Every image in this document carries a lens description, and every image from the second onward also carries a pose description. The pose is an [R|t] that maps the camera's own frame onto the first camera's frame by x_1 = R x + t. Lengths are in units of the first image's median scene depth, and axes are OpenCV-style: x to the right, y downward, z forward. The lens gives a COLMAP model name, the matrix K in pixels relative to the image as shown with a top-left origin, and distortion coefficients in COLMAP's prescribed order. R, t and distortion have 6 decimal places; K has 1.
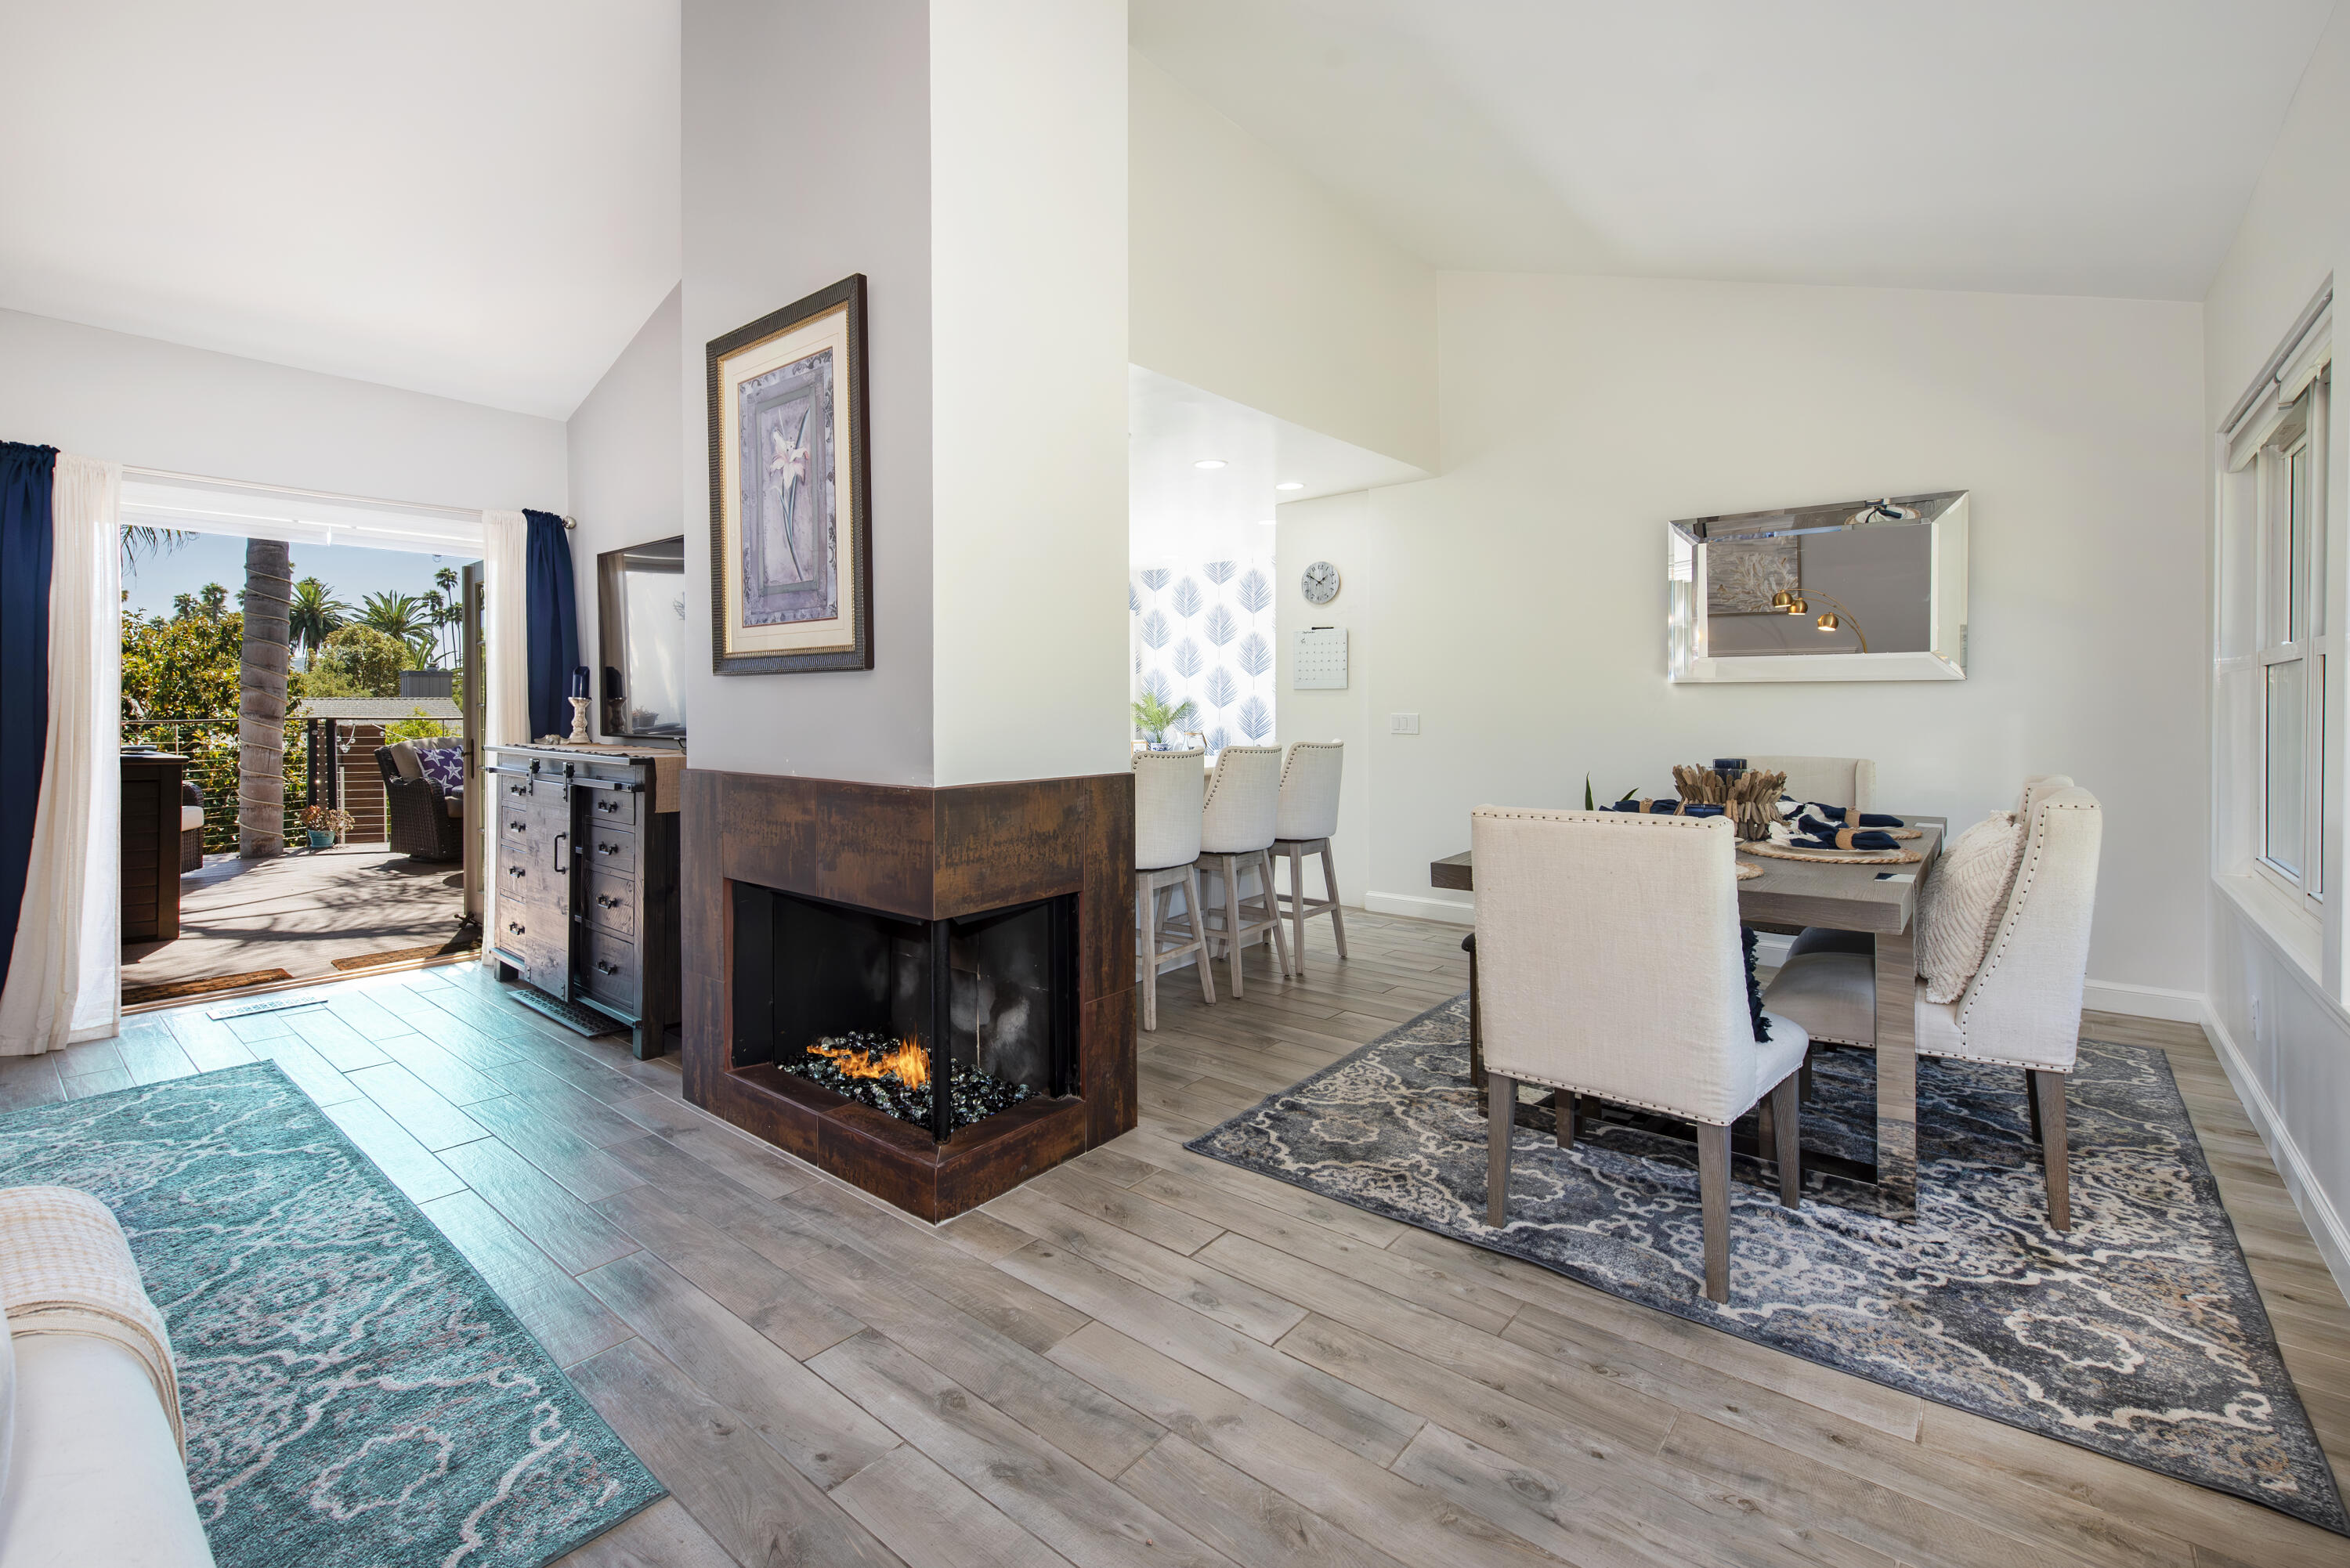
lens RADIAL K [[1016.0, 0, 1141.9], [0, 1016.0, 711.8], [0, 0, 1]] dist [0.001405, -0.000657]
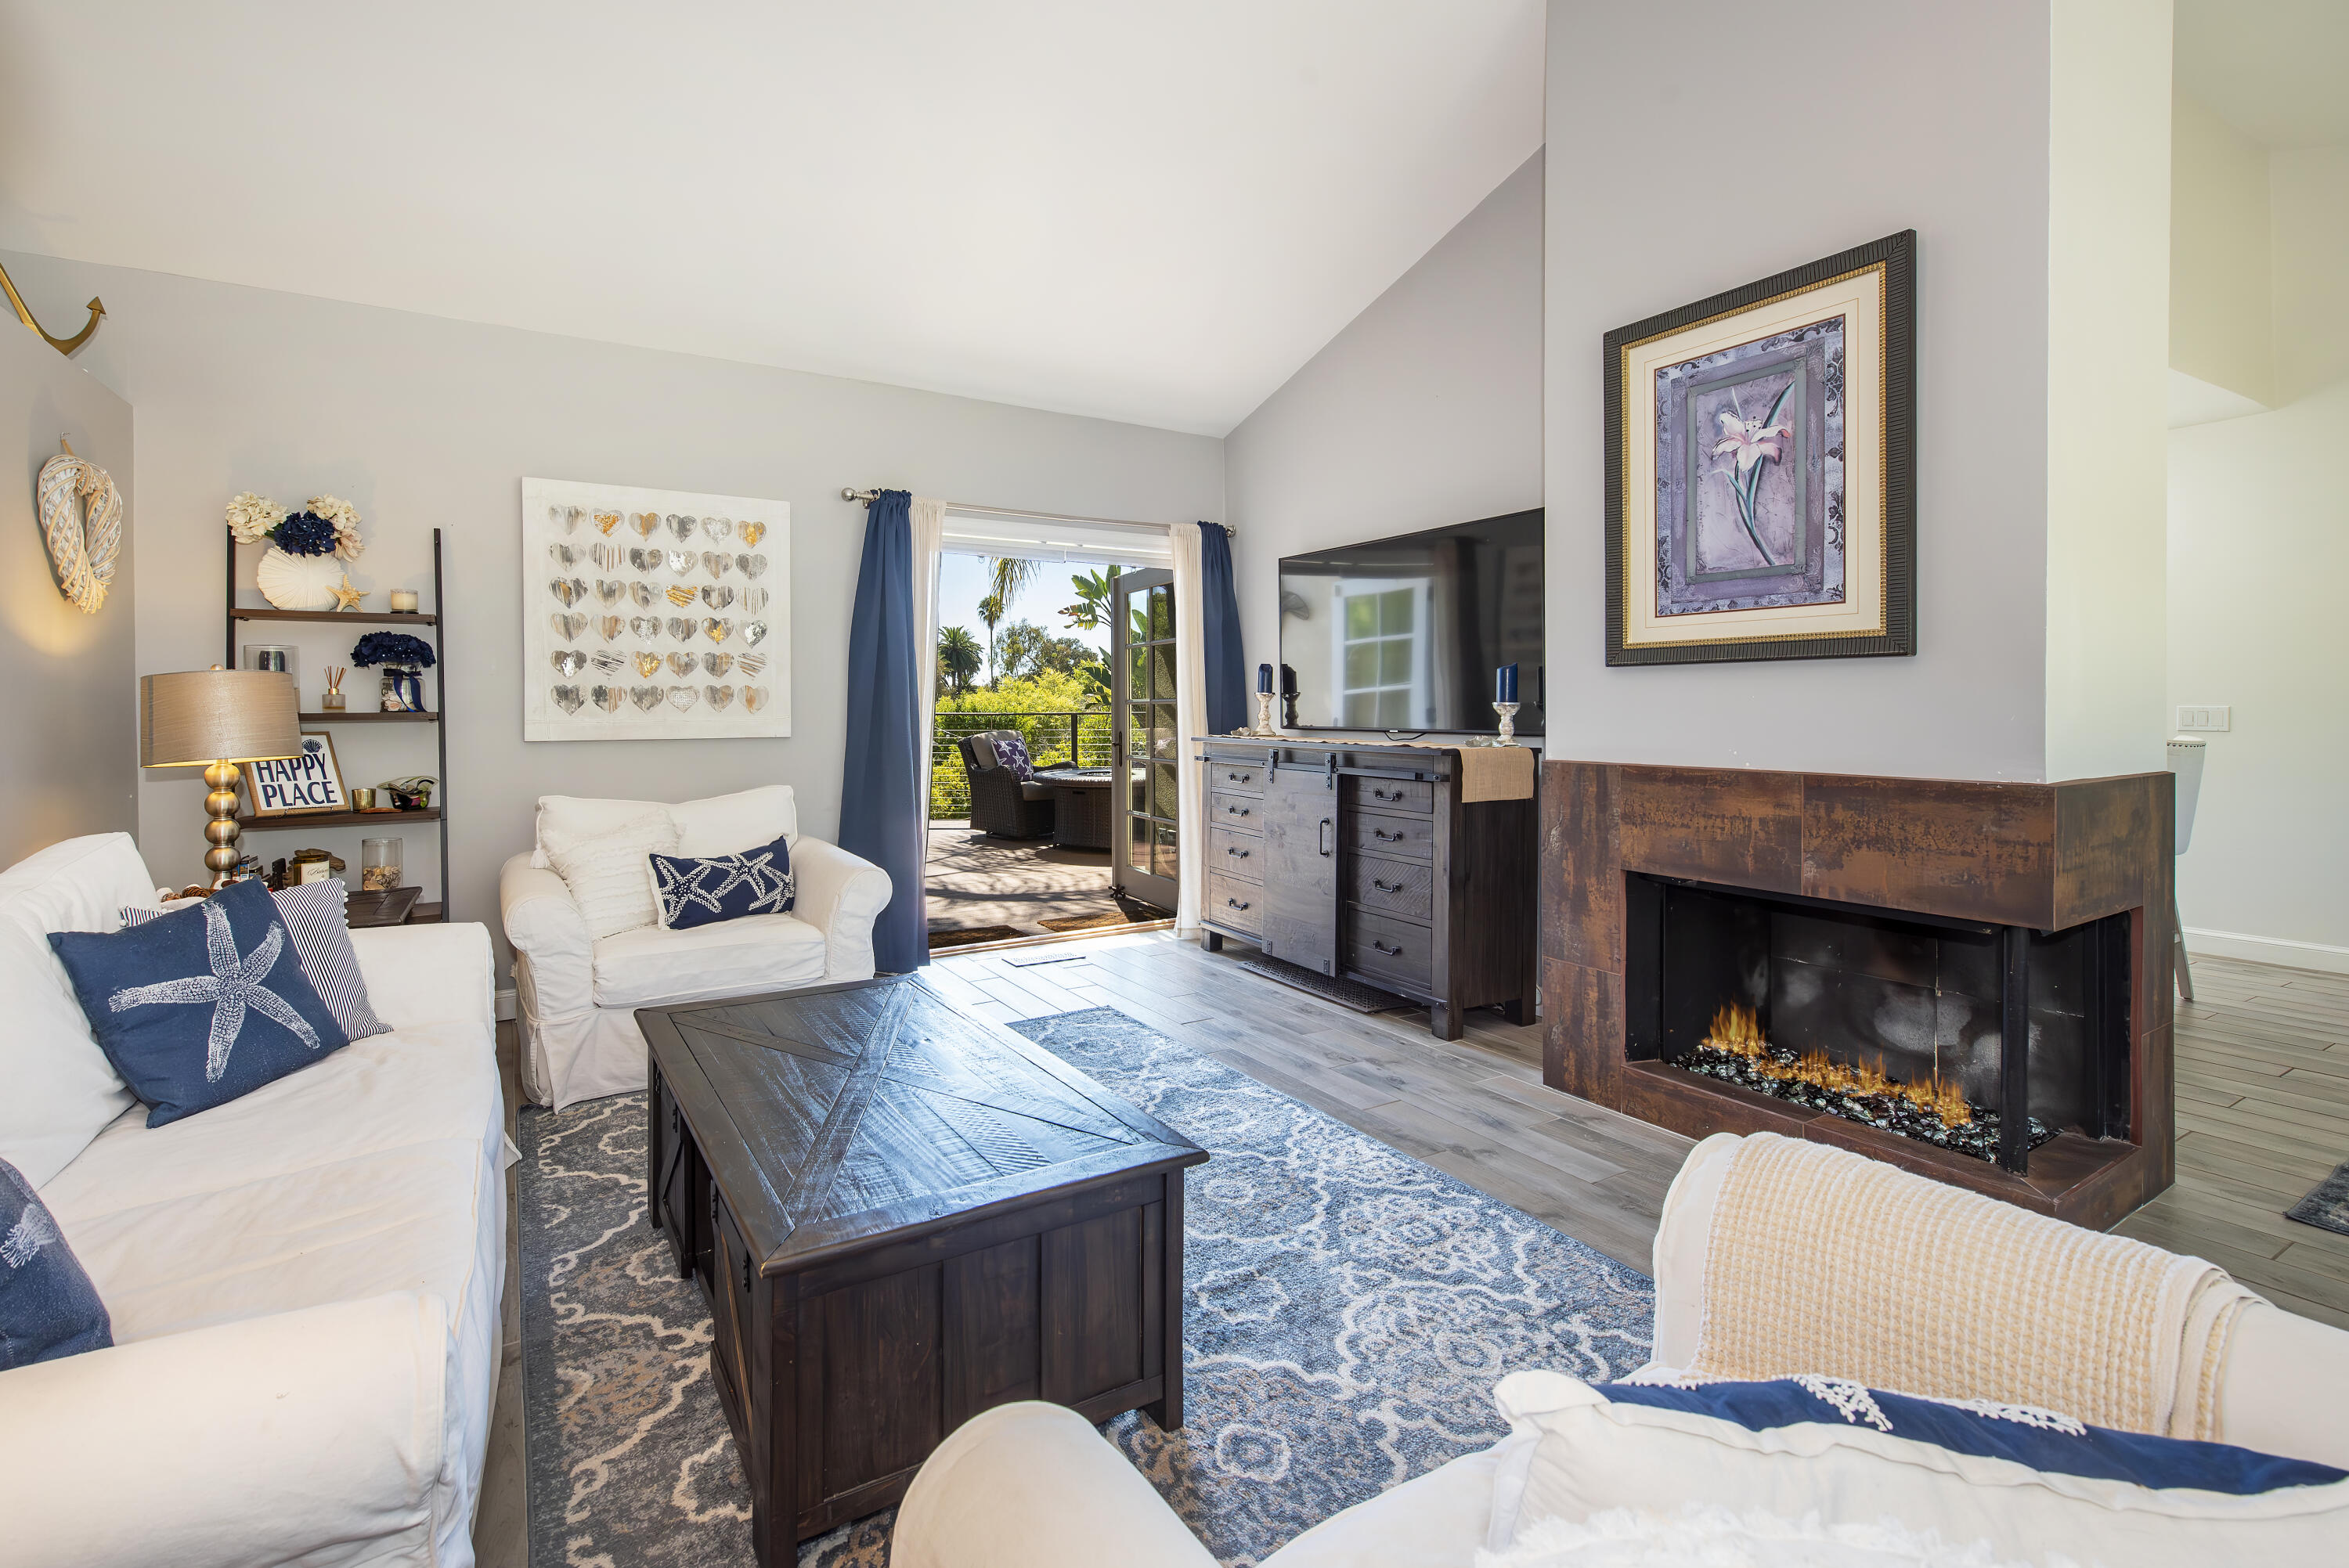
lens RADIAL K [[1015.6, 0, 1152.7], [0, 1015.6, 718.5], [0, 0, 1]] dist [0.001405, -0.000657]
pose [[0.943966, 0.000704, -0.330041, -0.562031], [0.002645, 0.999949, 0.009697, 0.004509], [0.330032, -0.010026, 0.943917, -0.097291]]
